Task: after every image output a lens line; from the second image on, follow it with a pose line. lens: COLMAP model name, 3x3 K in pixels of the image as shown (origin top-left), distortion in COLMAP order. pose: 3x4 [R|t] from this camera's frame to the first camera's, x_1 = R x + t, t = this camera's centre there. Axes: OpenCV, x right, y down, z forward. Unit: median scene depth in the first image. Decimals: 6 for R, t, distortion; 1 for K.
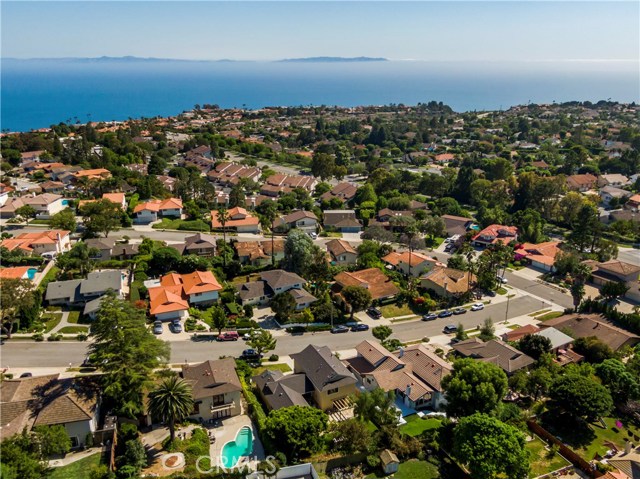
lens RADIAL K [[542.4, 0, 320.0], [0, 542.4, 239.5], [0, 0, 1]] dist [0.010497, -0.003883]
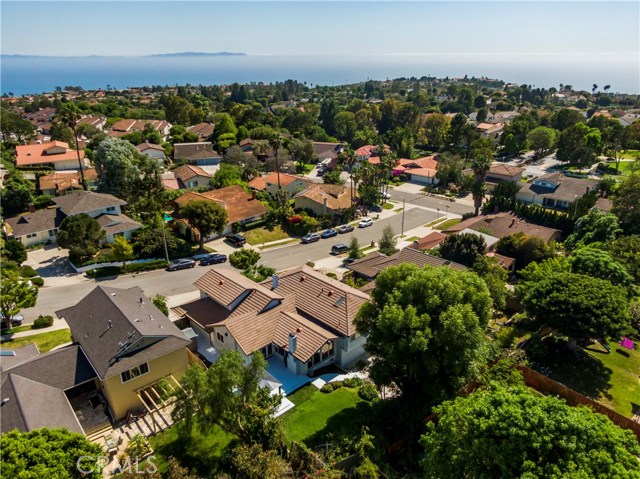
lens RADIAL K [[445.8, 0, 320.0], [0, 445.8, 239.5], [0, 0, 1]] dist [0.008941, -0.002019]
pose [[0.964665, -0.105157, 0.241584, 0.064906], [0.090604, 0.993381, 0.070608, 0.102363], [-0.247409, -0.046225, 0.967808, 0.397707]]
